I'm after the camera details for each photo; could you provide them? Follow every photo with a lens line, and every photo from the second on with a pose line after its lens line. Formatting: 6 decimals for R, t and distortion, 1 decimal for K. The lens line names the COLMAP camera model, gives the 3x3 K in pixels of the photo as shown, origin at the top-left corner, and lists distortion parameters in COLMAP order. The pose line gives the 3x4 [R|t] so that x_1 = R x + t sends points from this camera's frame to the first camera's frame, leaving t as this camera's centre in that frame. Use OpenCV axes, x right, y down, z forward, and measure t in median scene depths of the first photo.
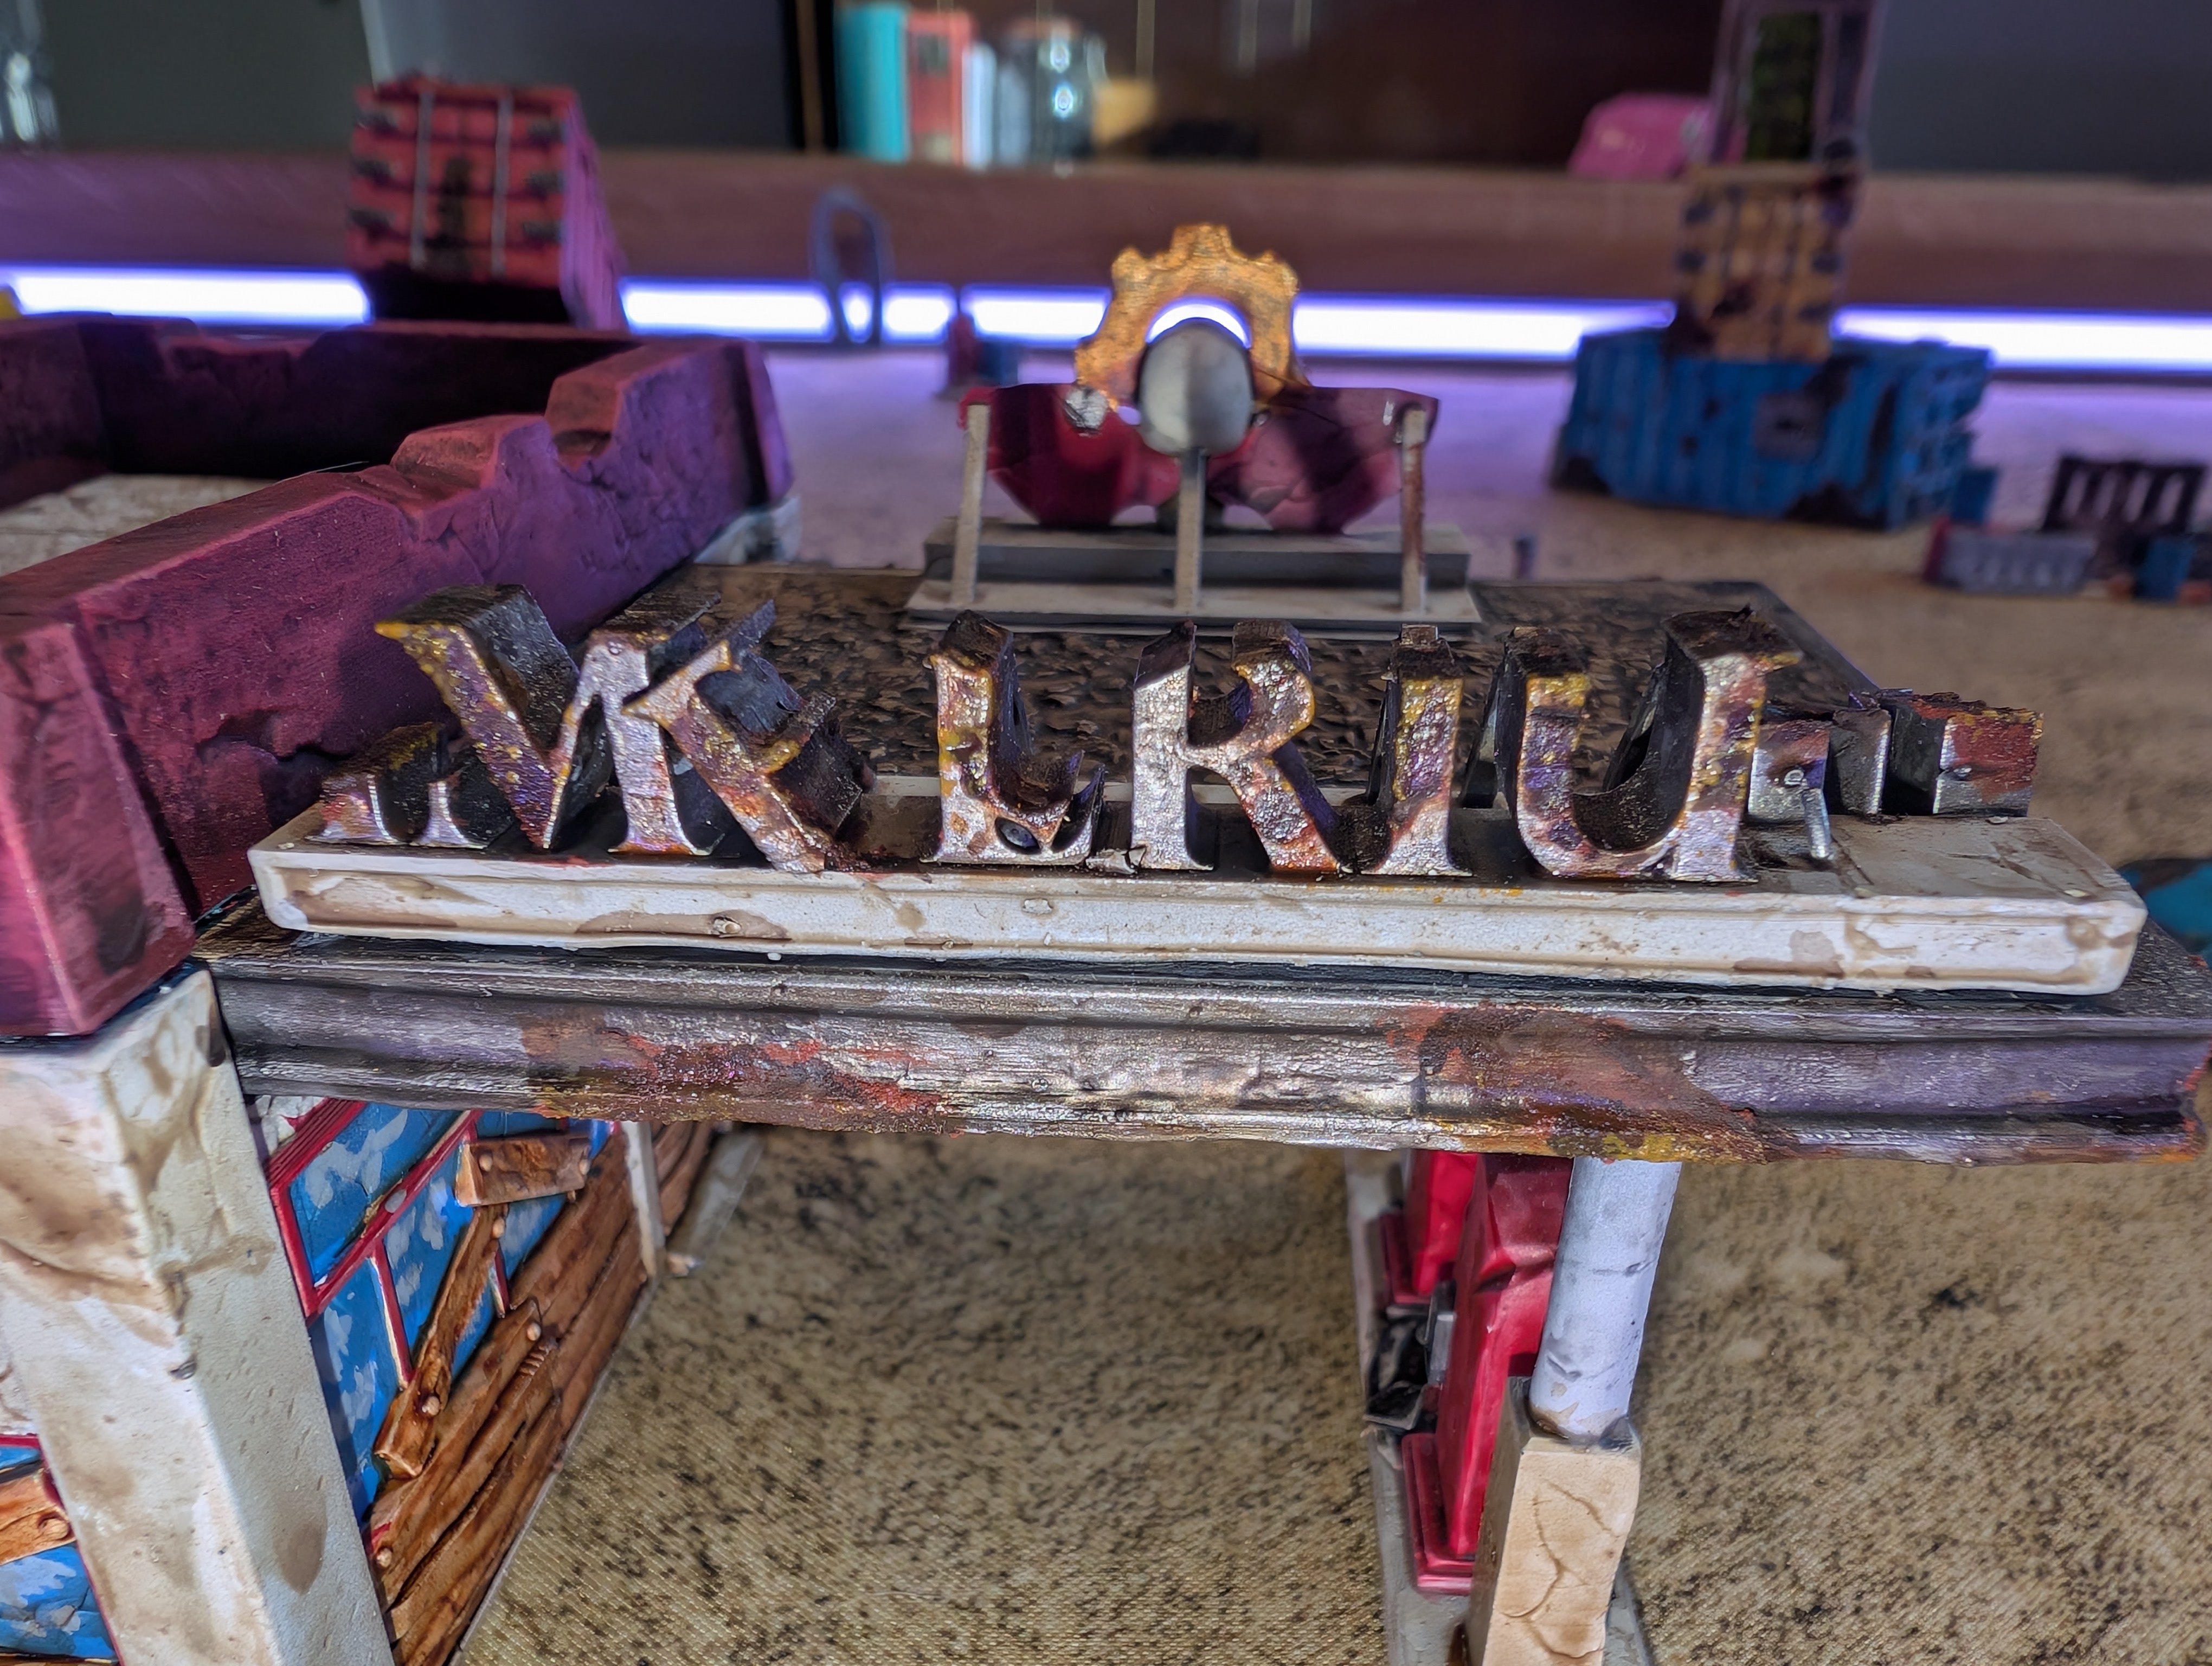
lens RADIAL K [[2593.8, 0, 1106.0], [0, 2593.8, 833.0], [0, 0, 1]] dist [0.031122, -0.004661]
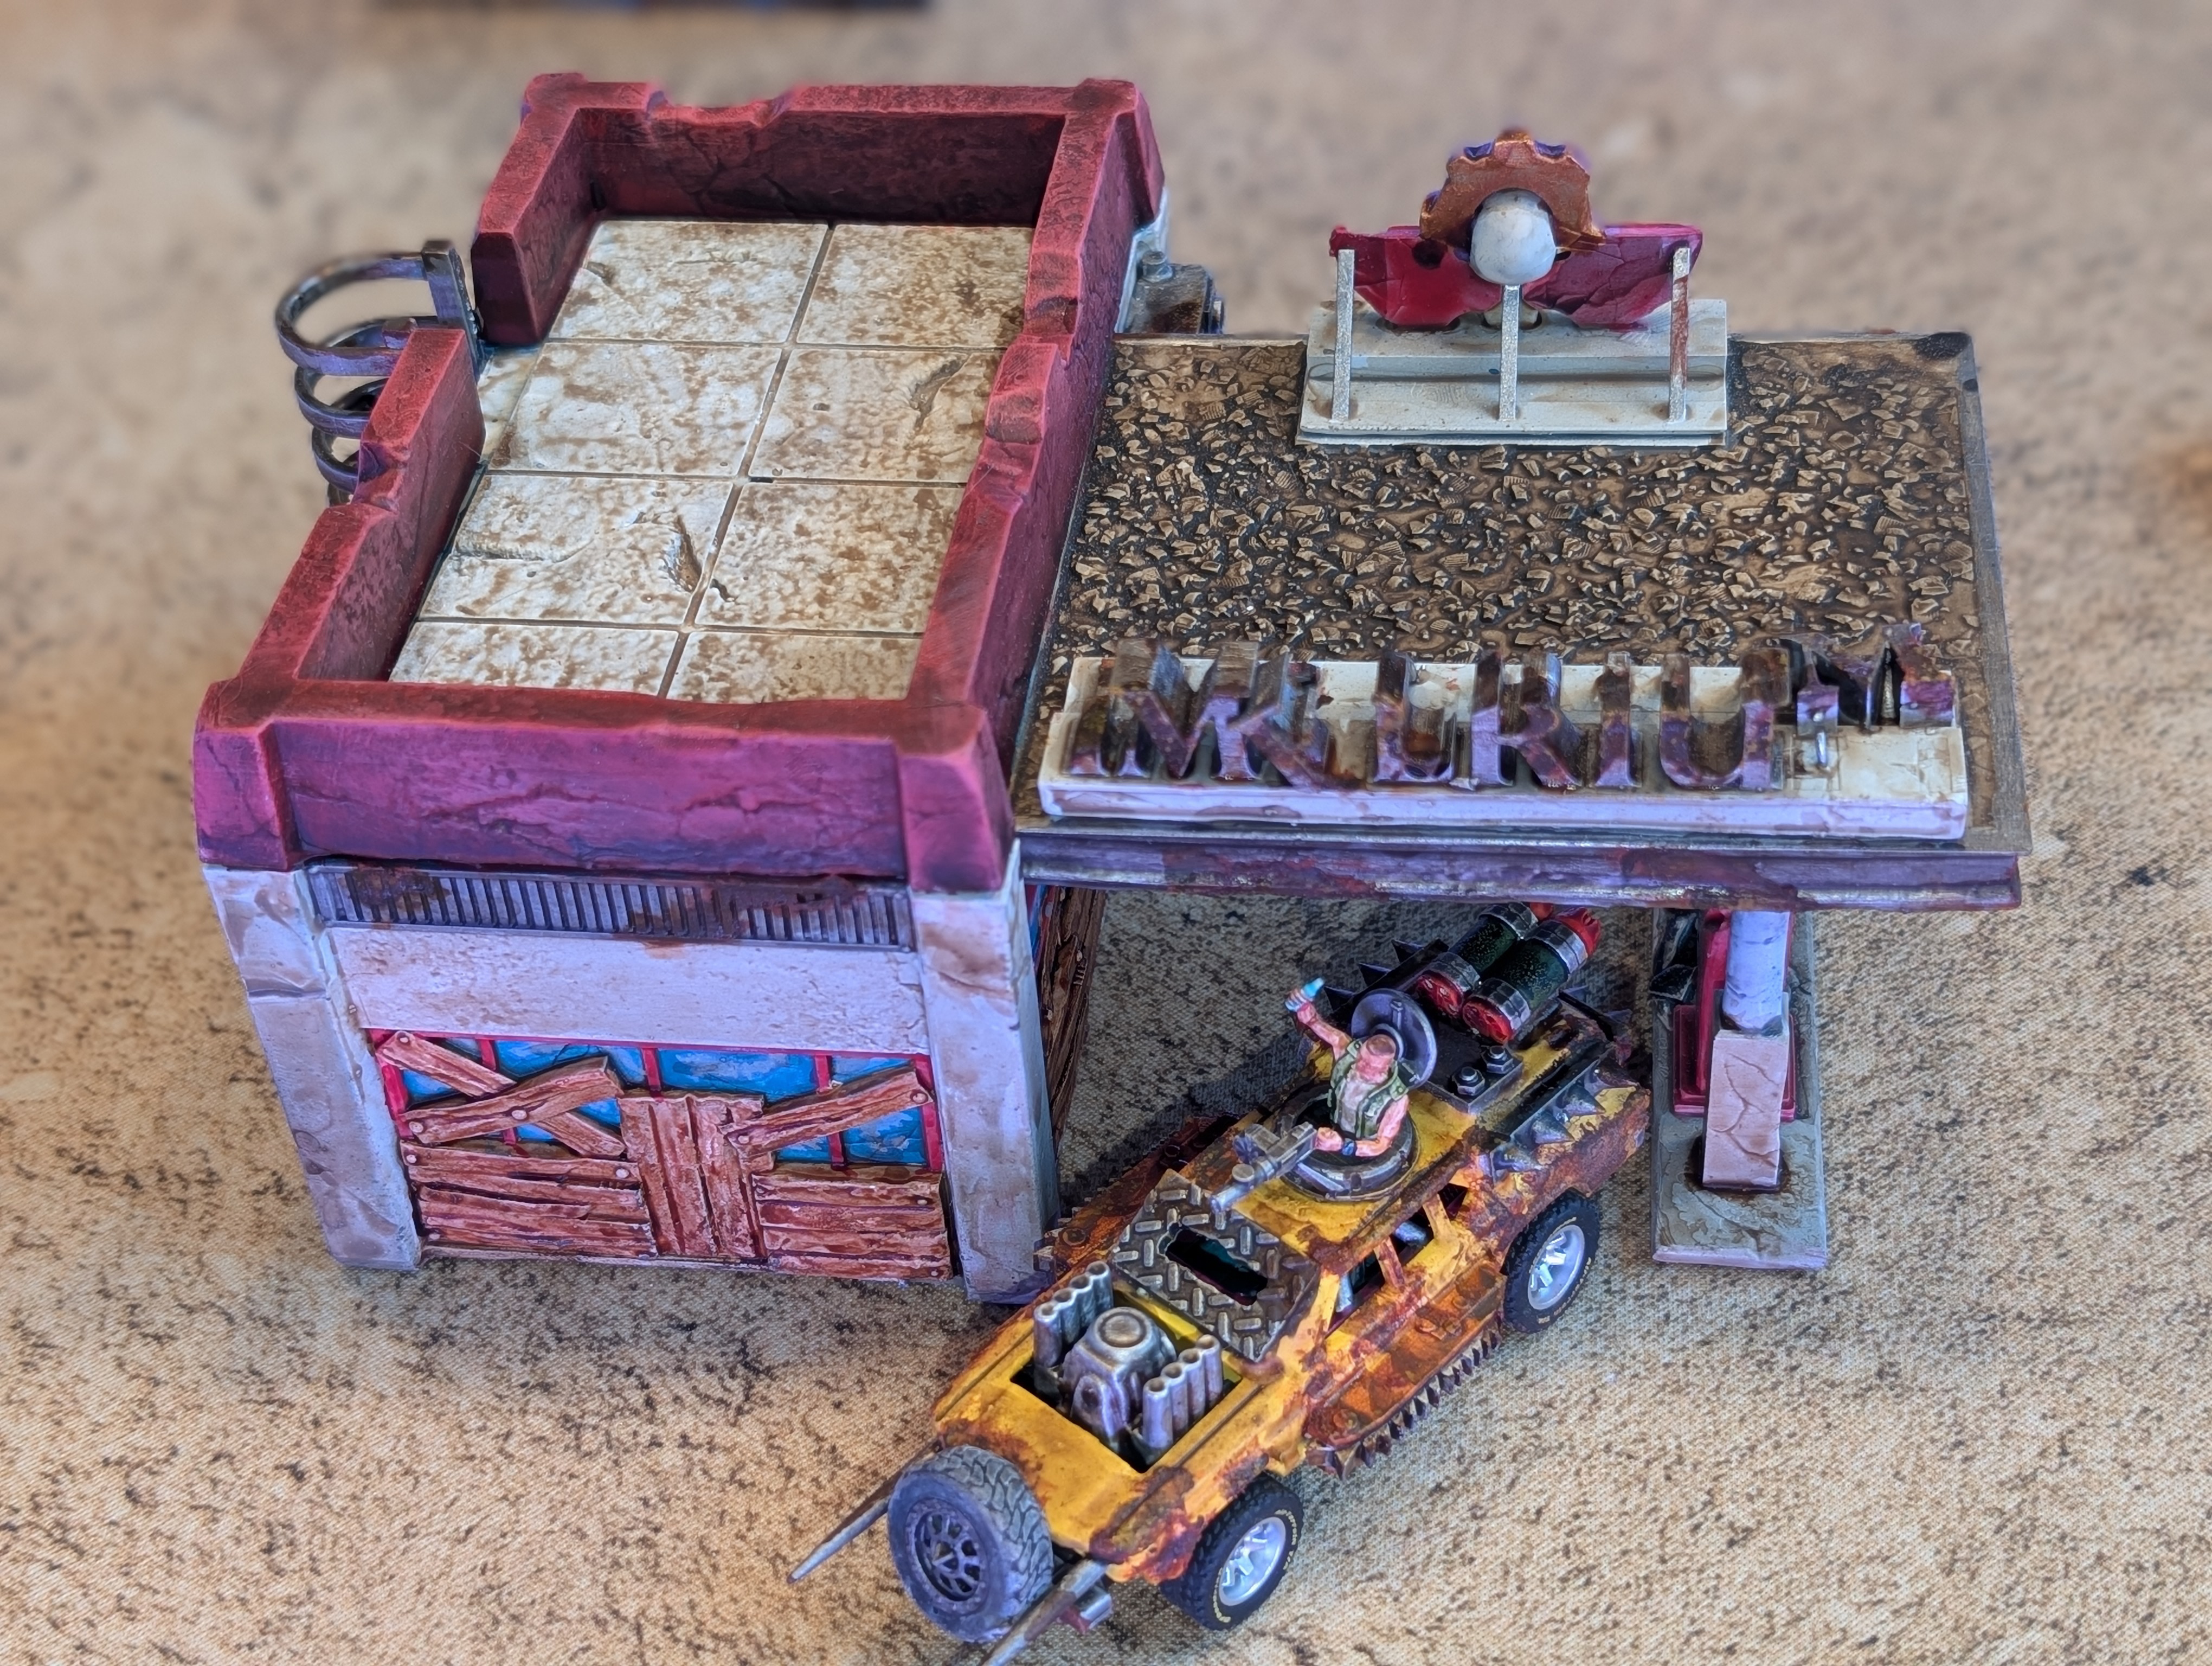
lens RADIAL K [[3252.9, 0, 1106.0], [0, 3252.9, 833.0], [0, 0, 1]] dist [0.254822, -1.474950]
pose [[0.994316, -0.023619, -0.103813, -0.005884], [0.044193, 0.978673, 0.200616, -0.249063], [0.096861, -0.204064, 0.974154, -0.800693]]
